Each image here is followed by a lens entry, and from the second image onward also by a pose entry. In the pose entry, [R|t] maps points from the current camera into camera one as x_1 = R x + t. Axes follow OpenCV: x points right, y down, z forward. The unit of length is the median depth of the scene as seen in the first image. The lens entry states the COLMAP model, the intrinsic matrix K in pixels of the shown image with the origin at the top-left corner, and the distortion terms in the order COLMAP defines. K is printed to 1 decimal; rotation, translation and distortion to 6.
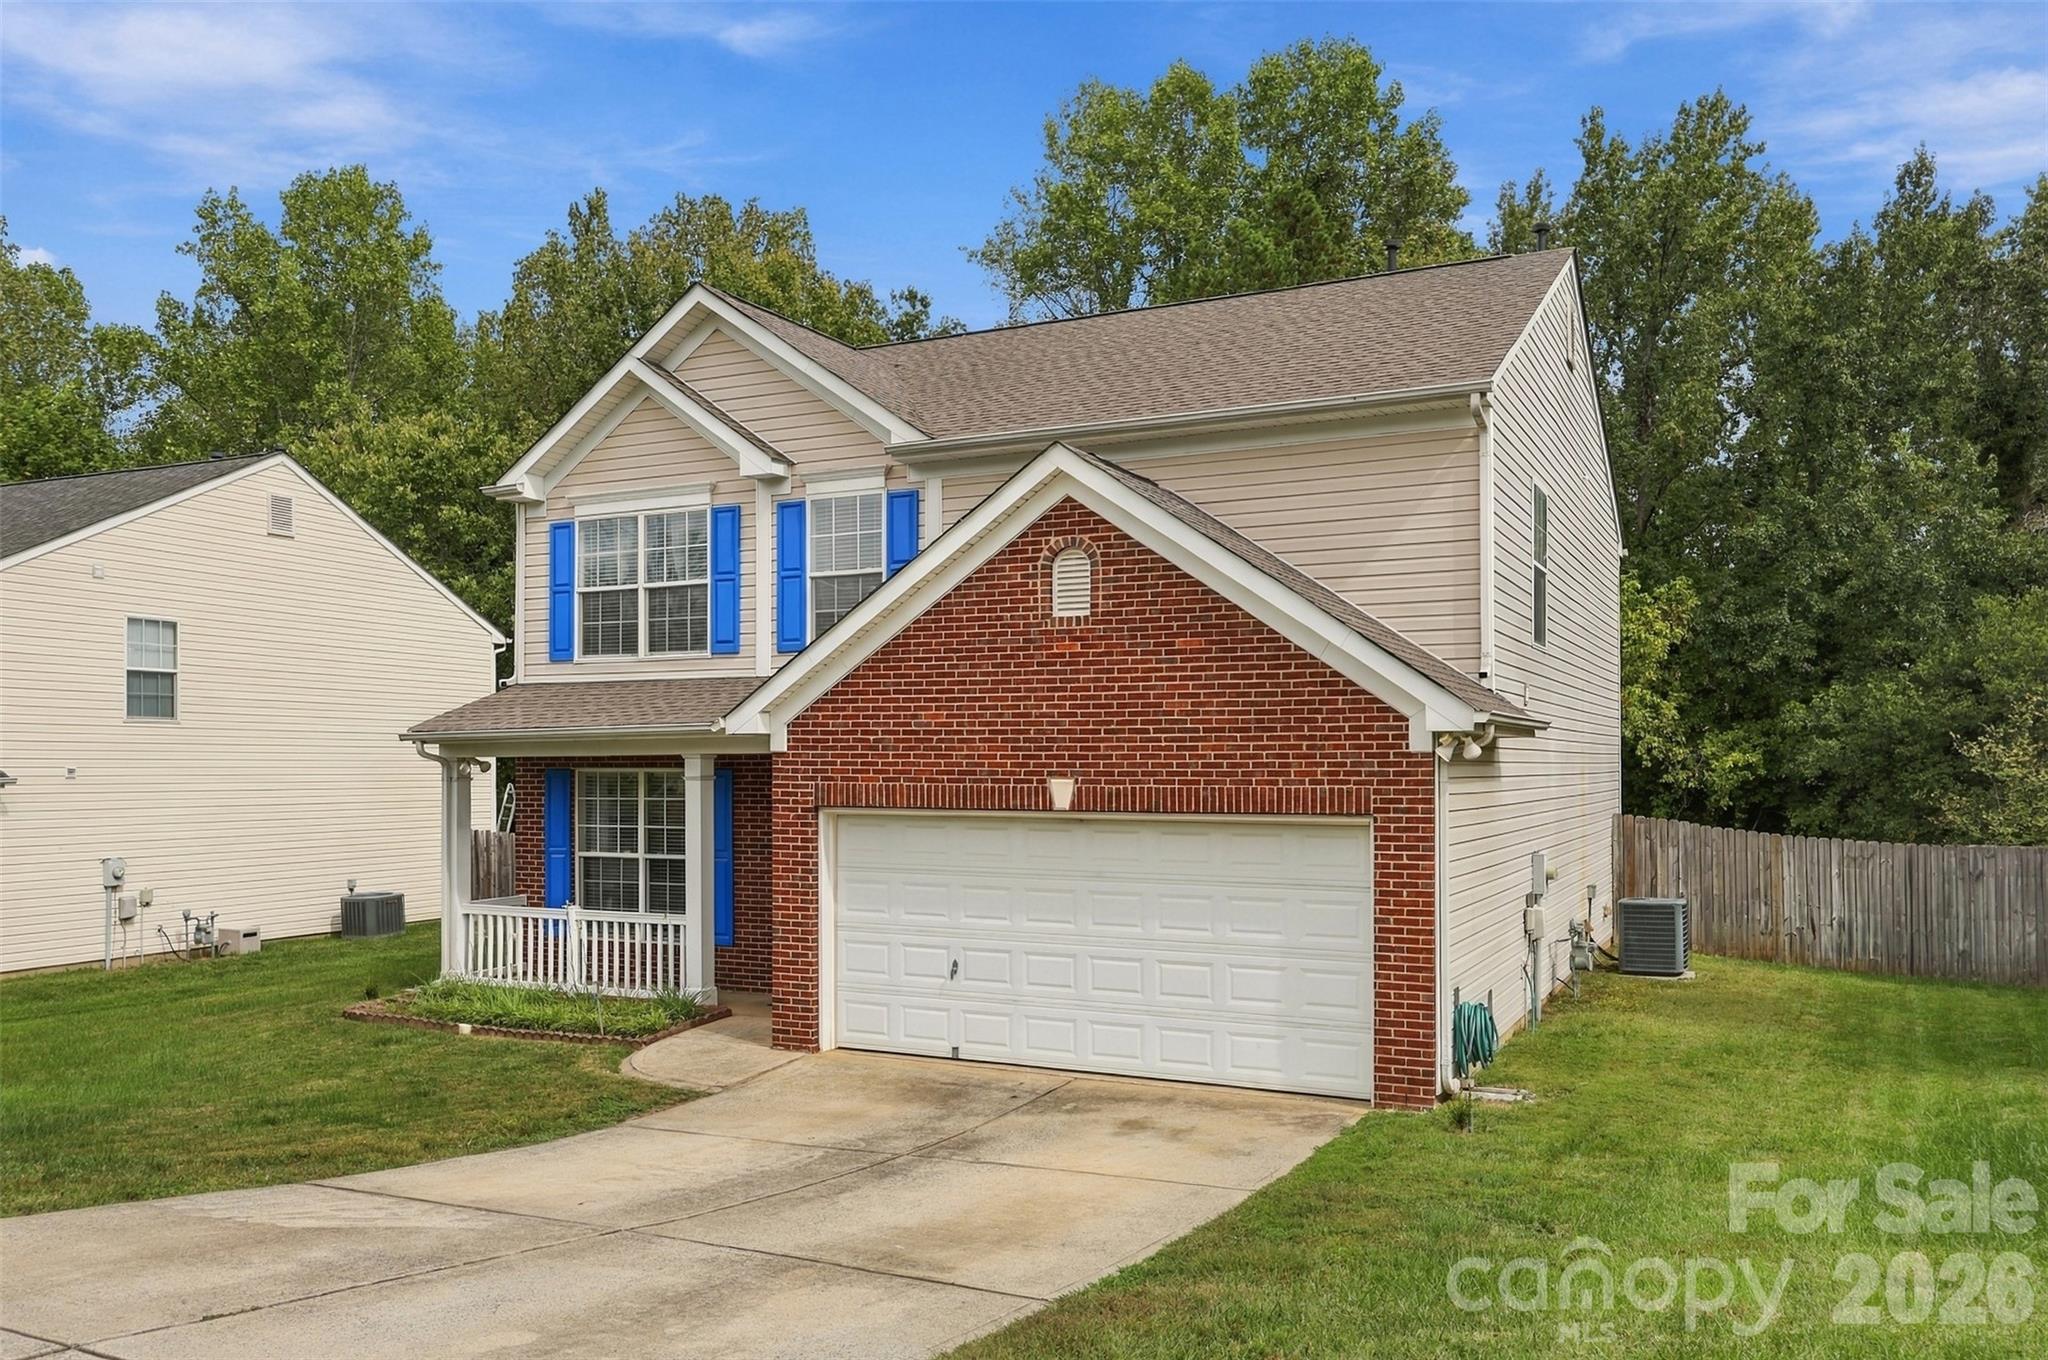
lens RADIAL K [[1561.0, 0, 1037.0], [0, 1561.0, 763.1], [0, 0, 1]] dist [-0.007346, 0.004409]
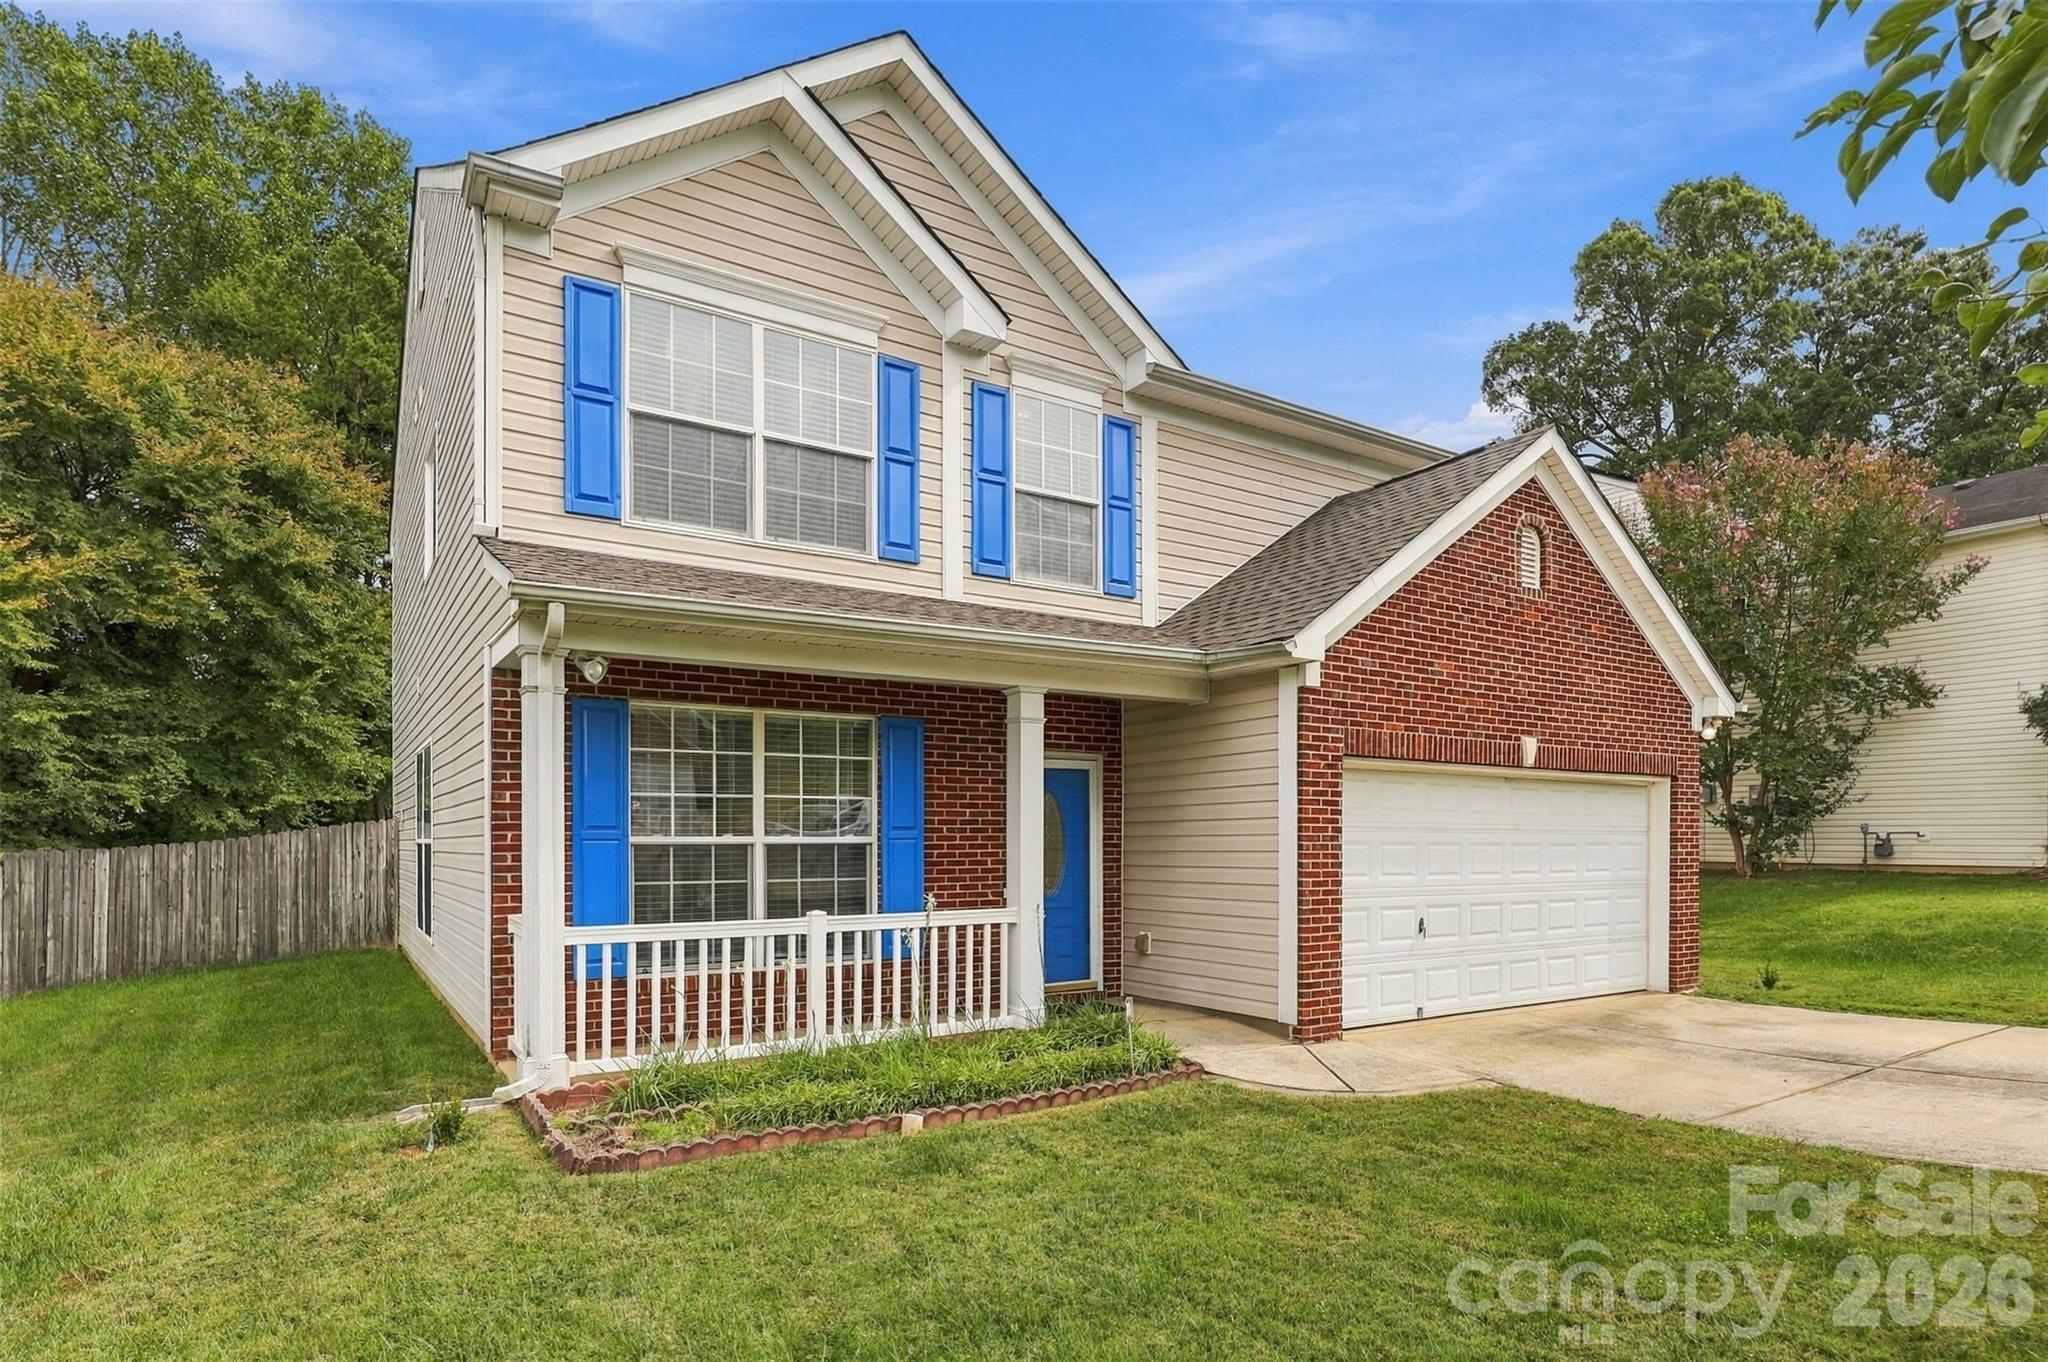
lens RADIAL K [[1101.2, 0, 1016.7], [0, 1101.2, 850.4], [0, 0, 1]] dist [-0.000879, -0.000737]
pose [[0.515796, -0.007171, 0.856681, -0.669267], [-0.001027, 0.999959, 0.008989, 0.066706], [-0.856711, -0.005516, 0.515768, 0.741962]]
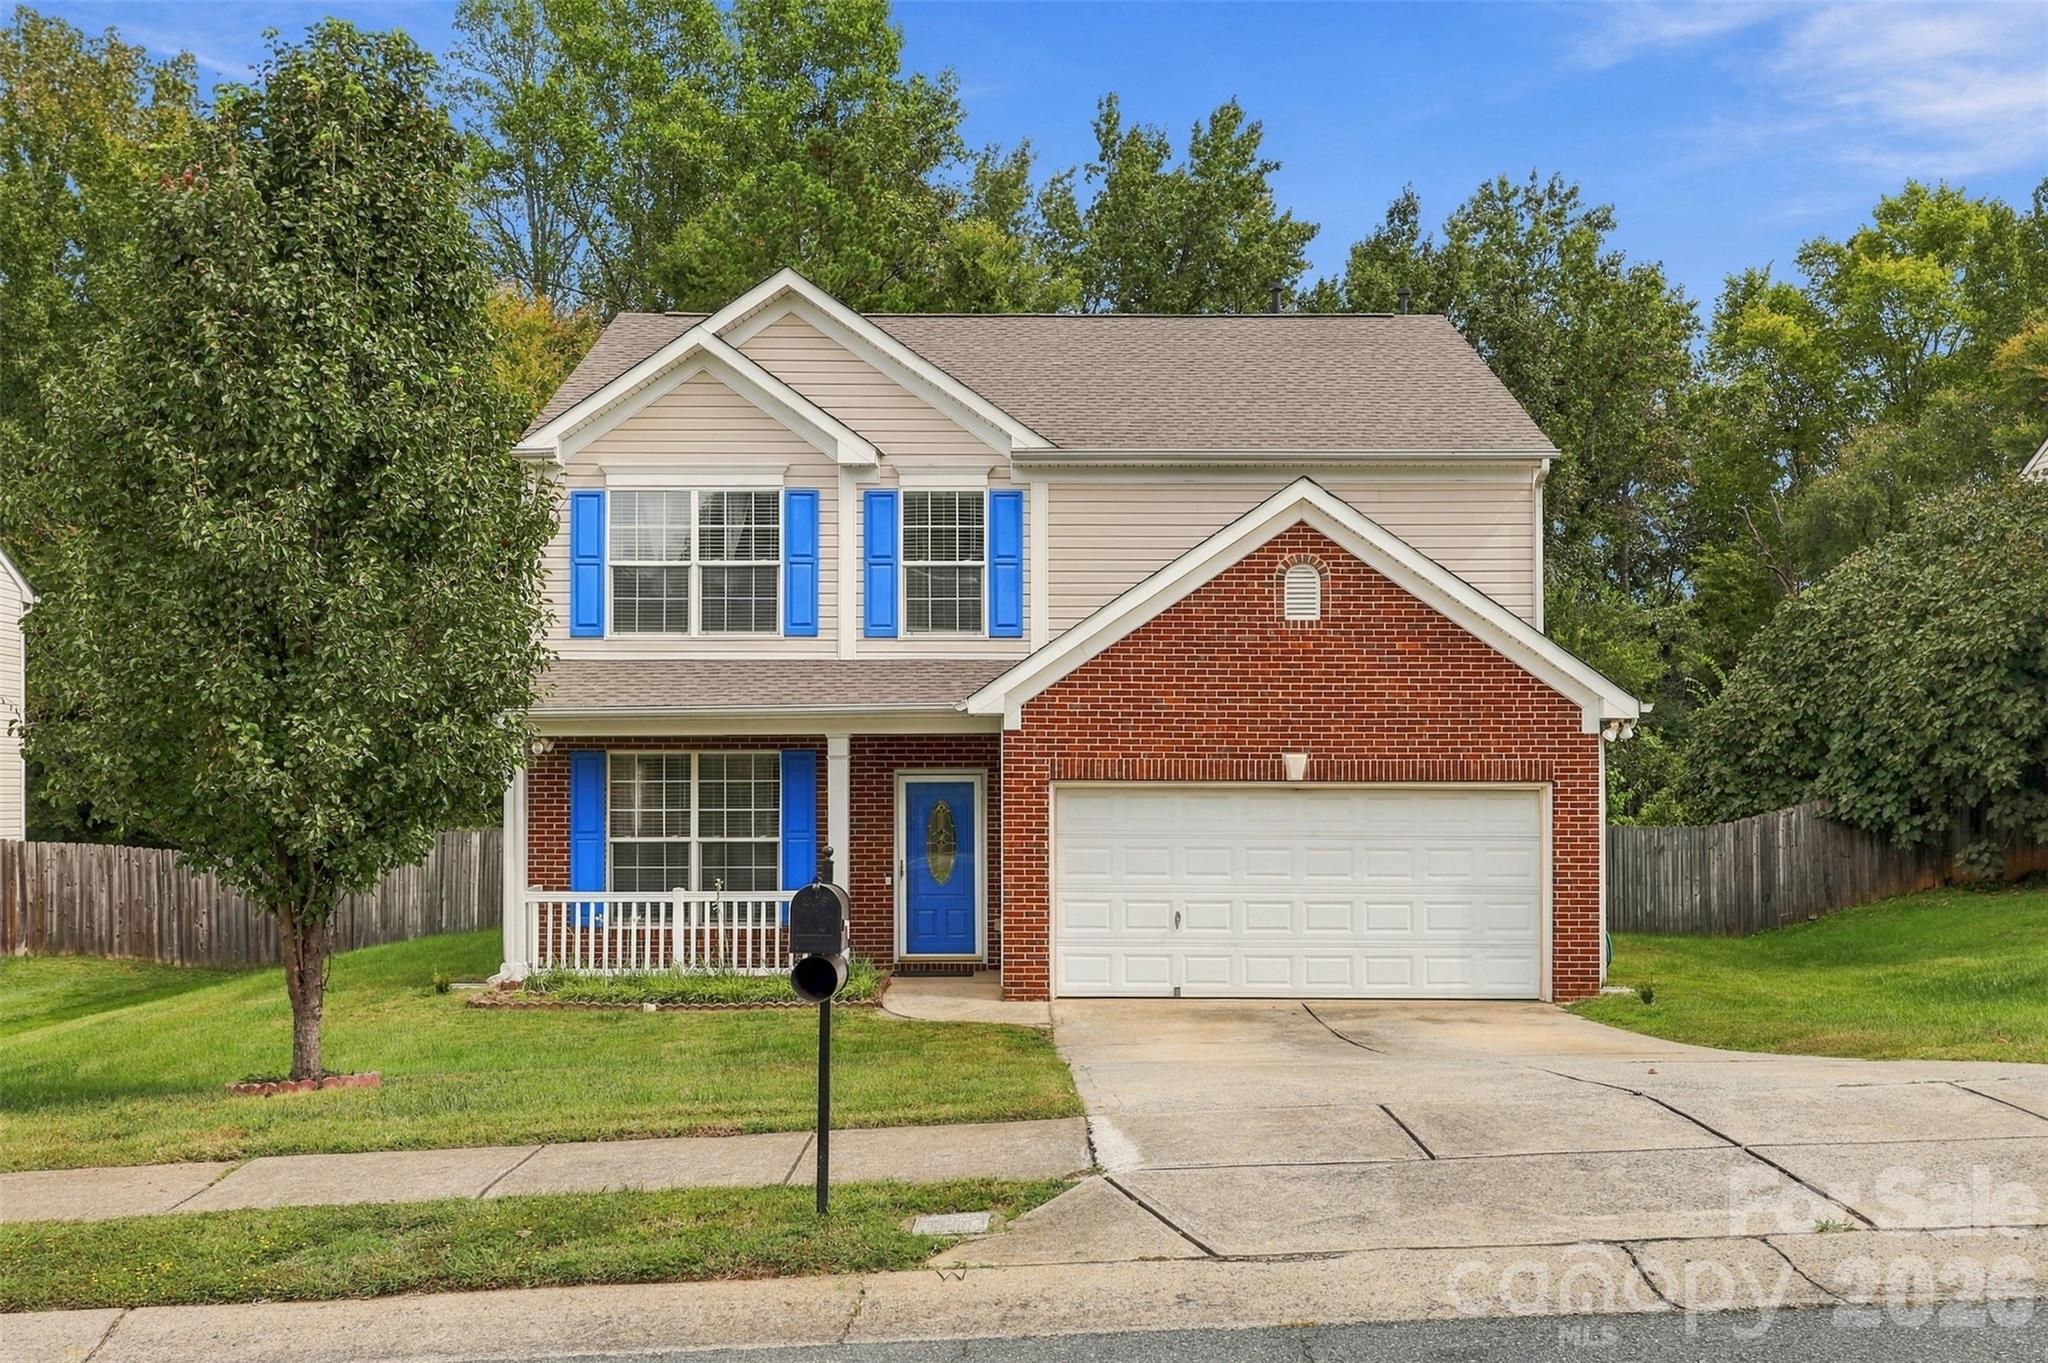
lens RADIAL K [[1997.9, 0, 1006.8], [0, 1997.9, 787.9], [0, 0, 1]] dist [-0.004950, 0.000000]
pose [[0.894794, 0.001349, 0.446478, -0.711887], [-0.002061, 0.999997, 0.001110, 0.028471], [-0.446475, -0.001913, 0.894794, -0.230341]]
